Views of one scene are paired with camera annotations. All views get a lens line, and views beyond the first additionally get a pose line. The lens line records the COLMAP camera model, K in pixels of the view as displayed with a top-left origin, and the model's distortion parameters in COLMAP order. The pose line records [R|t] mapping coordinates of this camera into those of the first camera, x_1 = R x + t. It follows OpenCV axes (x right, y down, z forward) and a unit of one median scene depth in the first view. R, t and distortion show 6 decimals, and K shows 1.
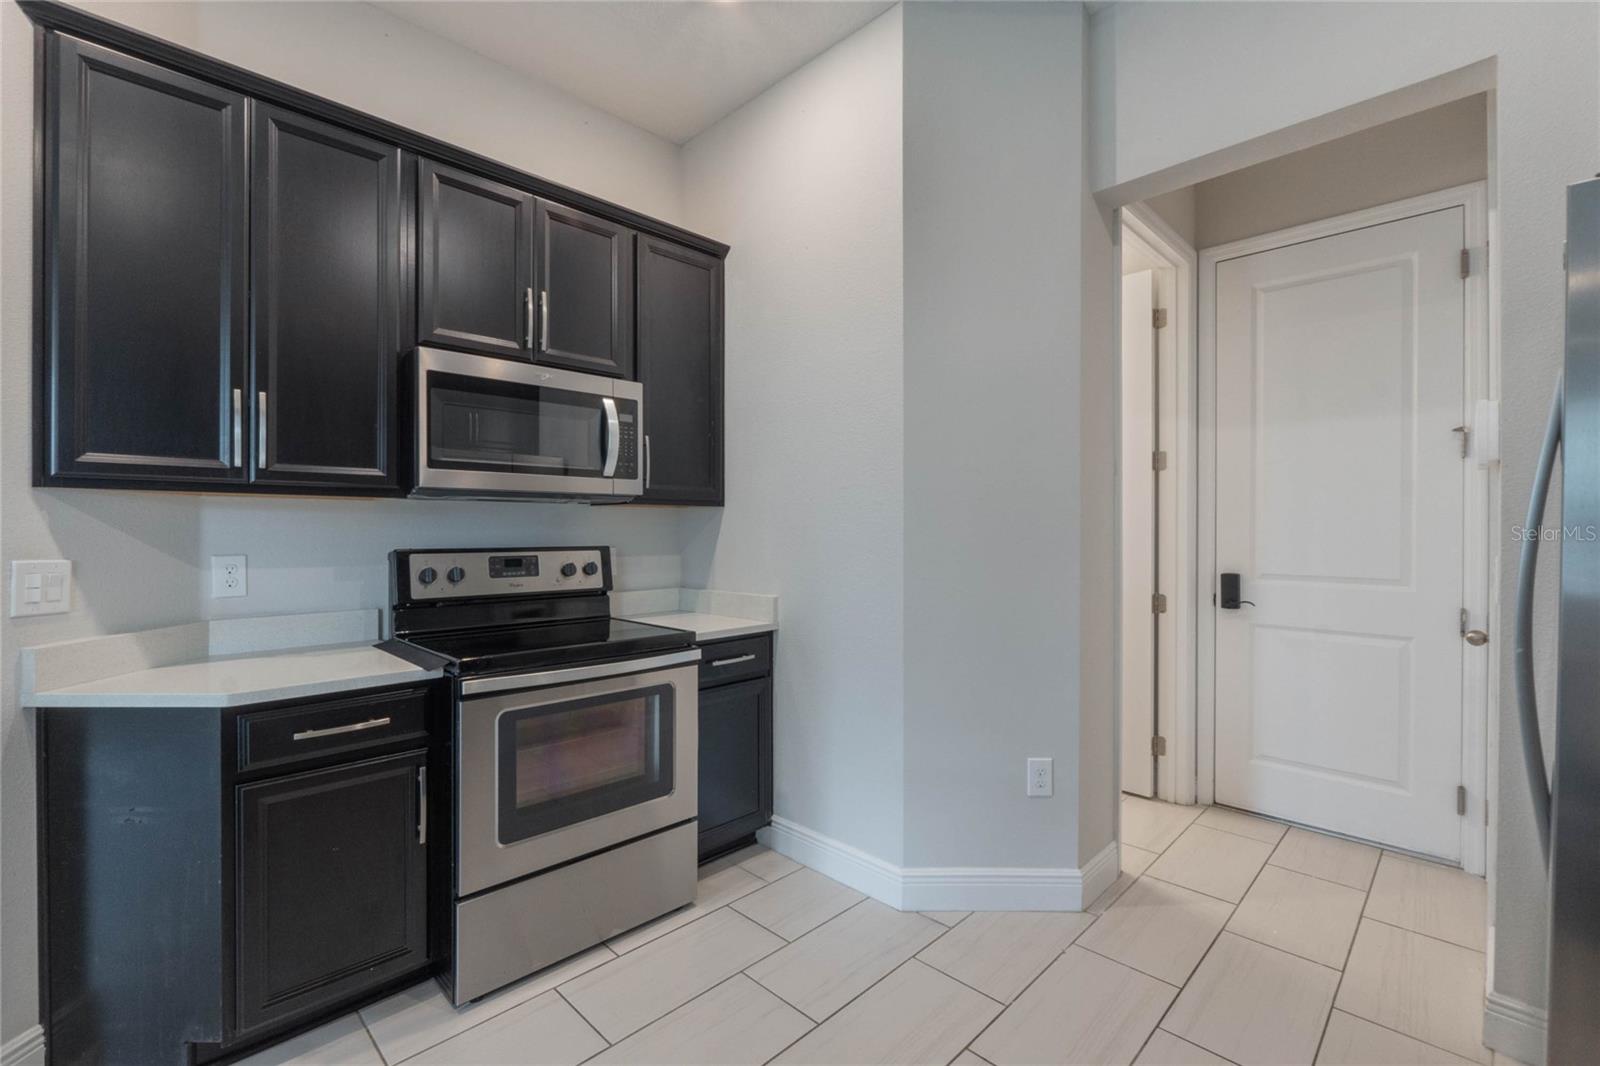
lens RADIAL K [[688.2, 0, 800.0], [0, 688.2, 533.0], [0, 0, 1]] dist [-0.002639, -0.000219]
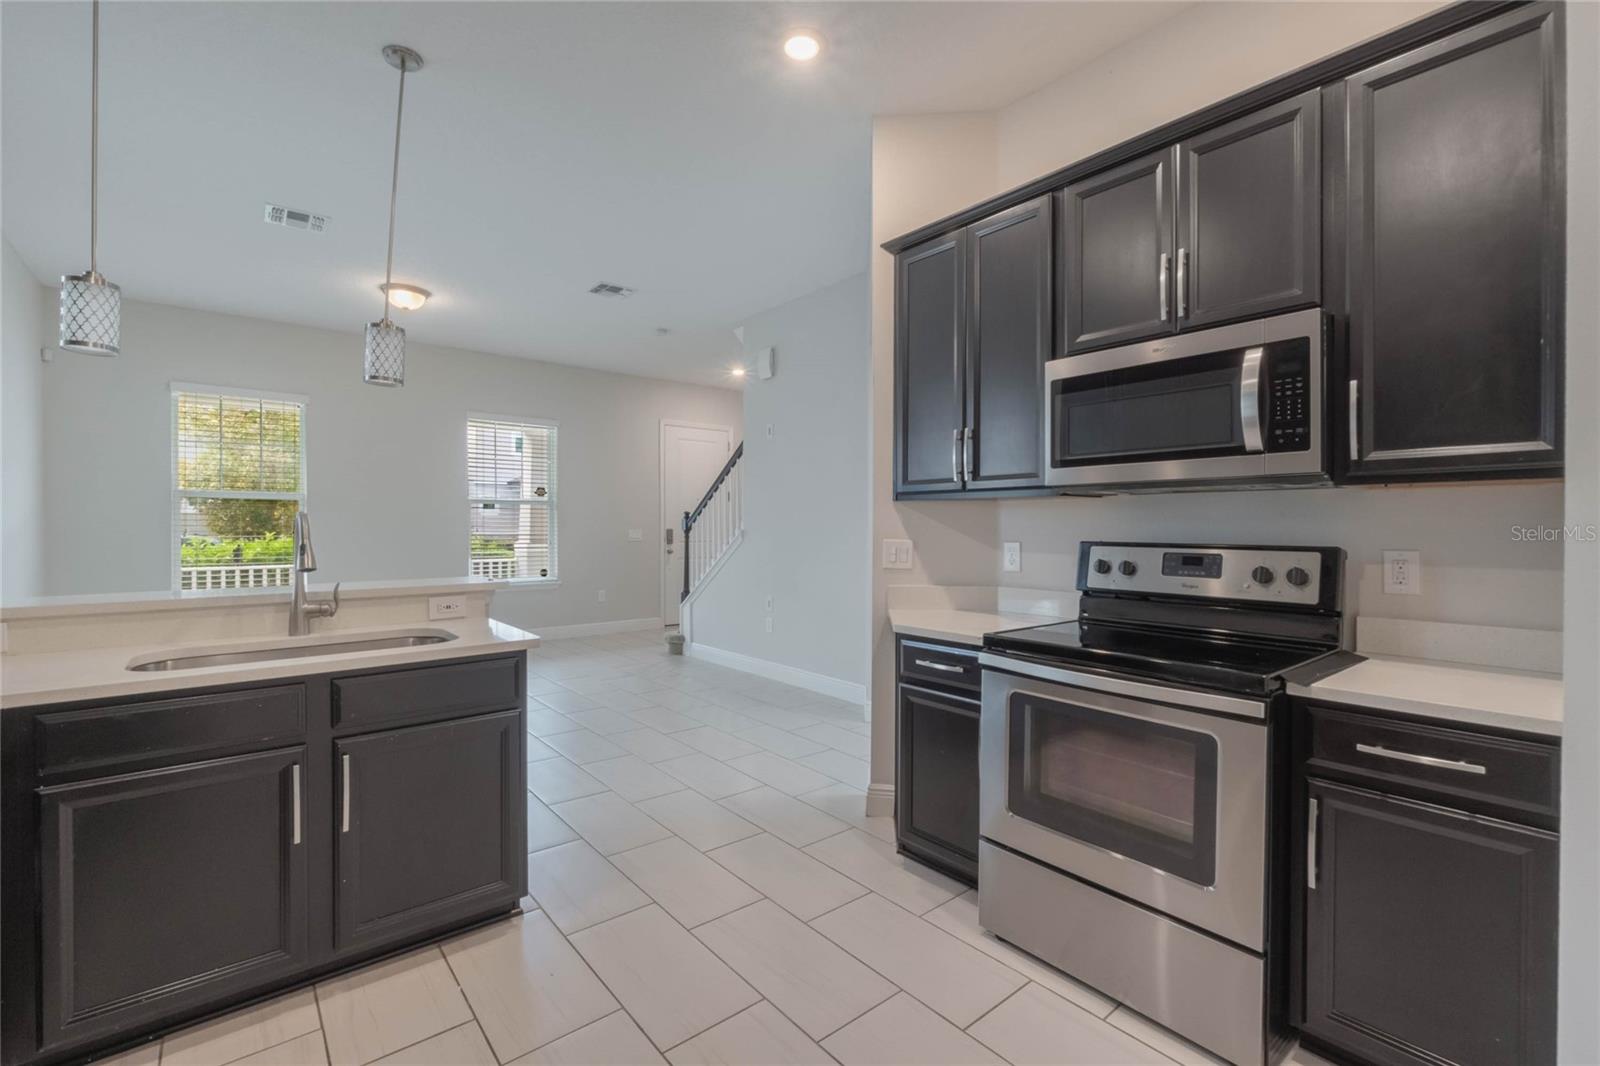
lens RADIAL K [[729.6, 0, 800.0], [0, 729.6, 533.0], [0, 0, 1]] dist [0.019811, -0.000203]
pose [[-0.088335, 0.012477, -0.996013, 0.578942], [-0.007252, 0.999887, 0.013169, -0.001257], [0.996064, 0.008386, -0.088235, 0.593281]]
